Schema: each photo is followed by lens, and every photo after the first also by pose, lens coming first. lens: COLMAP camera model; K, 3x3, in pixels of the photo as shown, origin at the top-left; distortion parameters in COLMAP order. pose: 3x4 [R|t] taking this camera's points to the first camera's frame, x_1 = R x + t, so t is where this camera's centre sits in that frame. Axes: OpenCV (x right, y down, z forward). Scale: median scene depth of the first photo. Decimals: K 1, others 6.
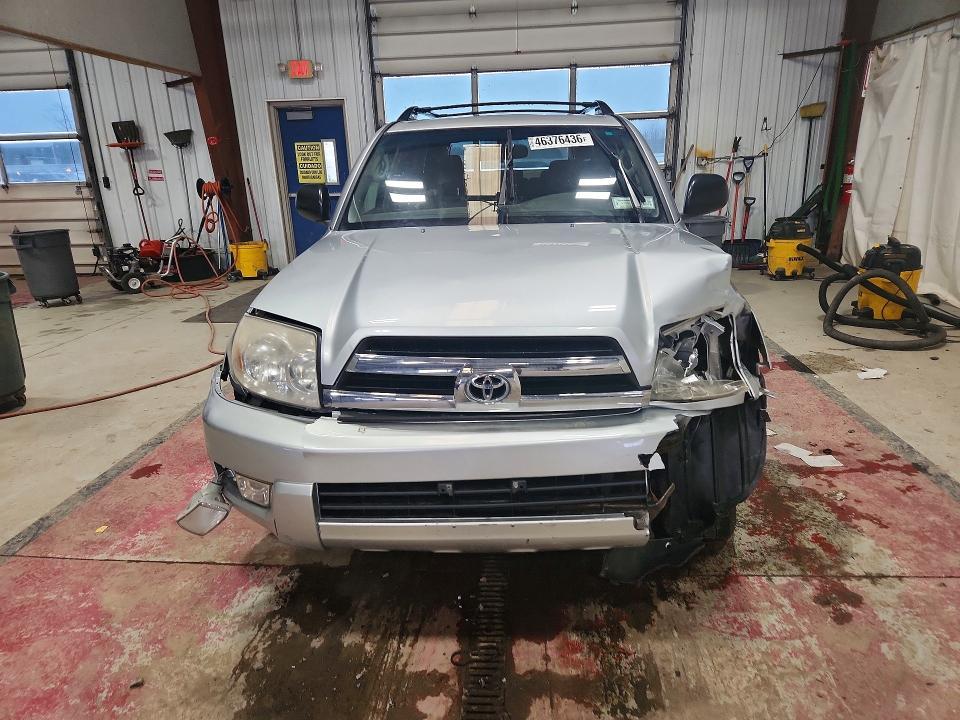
lens RADIAL K [[728.7, 0, 480.0], [0, 728.7, 360.0], [0, 0, 1]] dist [0.038286, -0.001816]
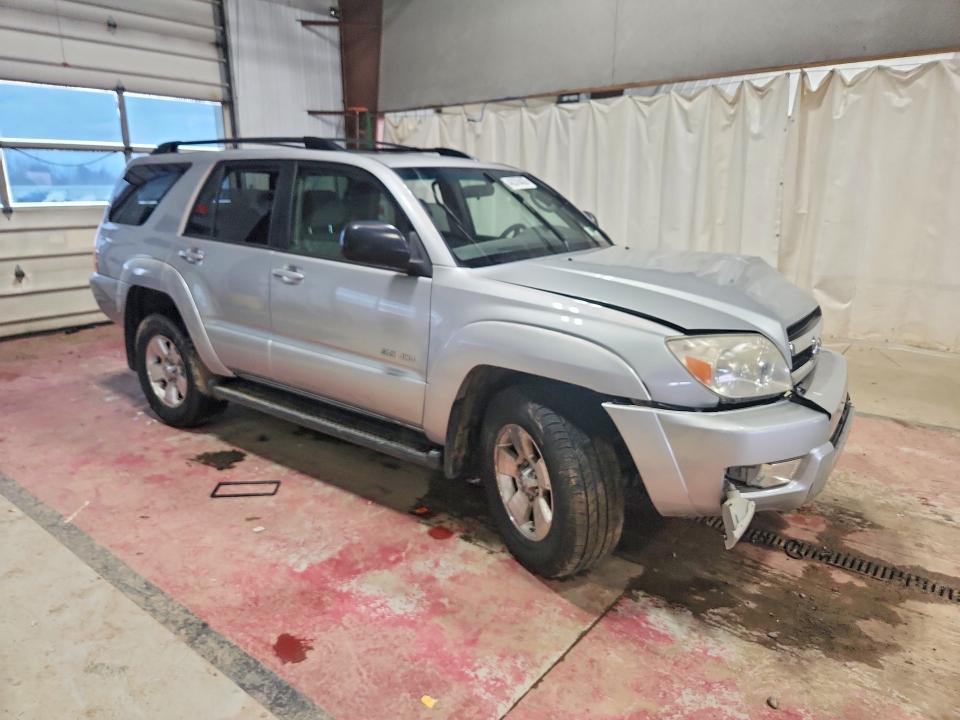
lens RADIAL K [[728.7, 0, 480.0], [0, 728.7, 360.0], [0, 0, 1]] dist [0.038286, -0.001816]
pose [[0.470659, -0.172888, 0.865211, -1.151977], [0.220381, 0.972568, 0.074457, -0.147550], [-0.854349, 0.155632, 0.495849, 0.609570]]
